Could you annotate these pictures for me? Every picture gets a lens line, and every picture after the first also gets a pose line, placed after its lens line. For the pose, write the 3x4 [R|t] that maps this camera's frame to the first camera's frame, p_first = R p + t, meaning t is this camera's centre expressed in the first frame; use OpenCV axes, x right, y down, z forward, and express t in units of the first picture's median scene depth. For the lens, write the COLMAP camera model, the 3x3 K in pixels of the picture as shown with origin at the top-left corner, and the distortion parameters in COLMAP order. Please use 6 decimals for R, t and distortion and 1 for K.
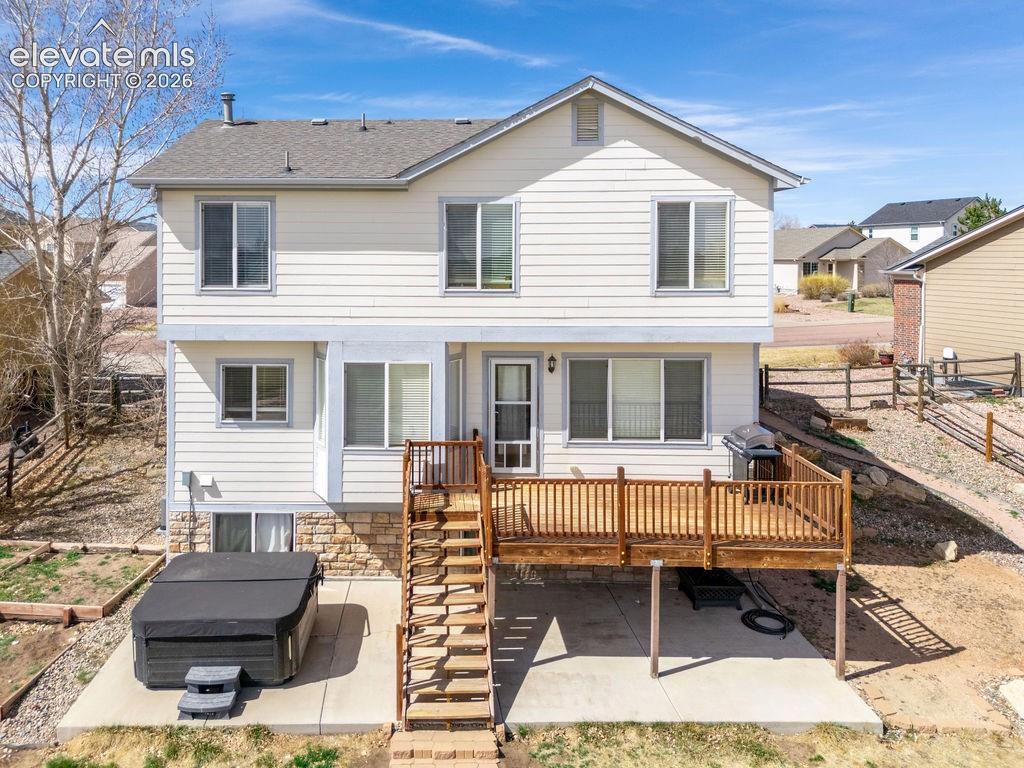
lens RADIAL K [[817.3, 0, 511.9], [0, 817.3, 219.0], [0, 0, 1]] dist [0.014321, 0.001045]
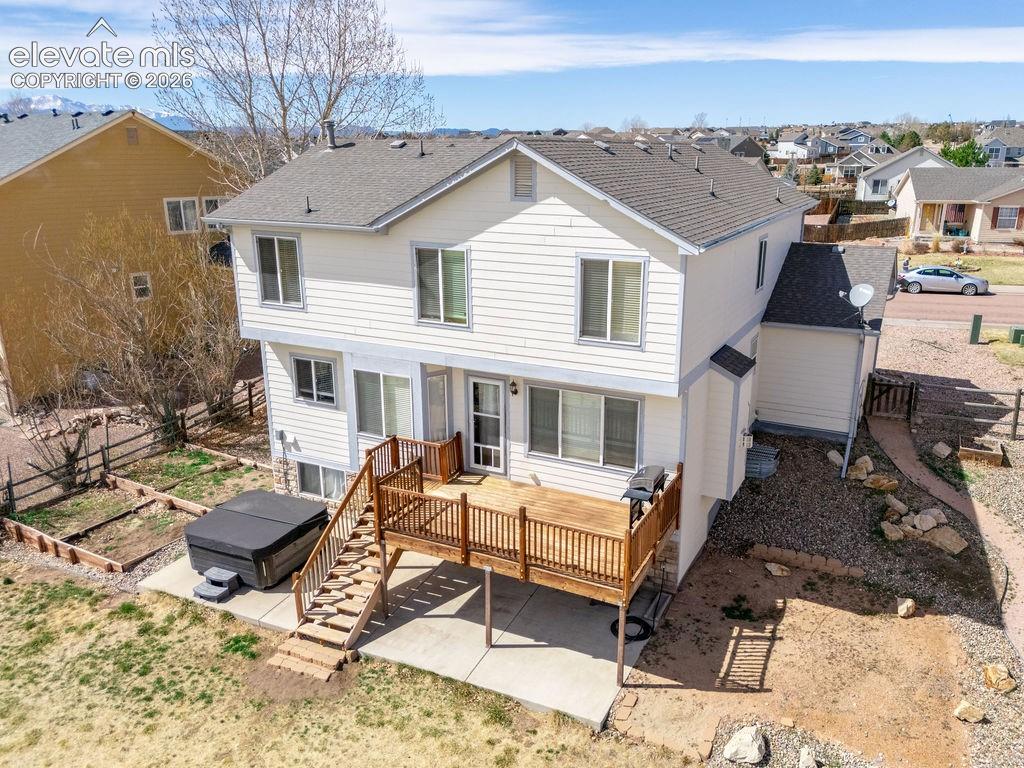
lens RADIAL K [[805.2, 0, 512.0], [0, 805.2, 384.0], [0, 0, 1]] dist [0.030971, 0.004699]
pose [[0.914102, 0.115715, -0.388622, 0.510846], [-0.004339, 0.961153, 0.275984, -0.148759], [0.405460, -0.250591, 0.879094, 0.001054]]
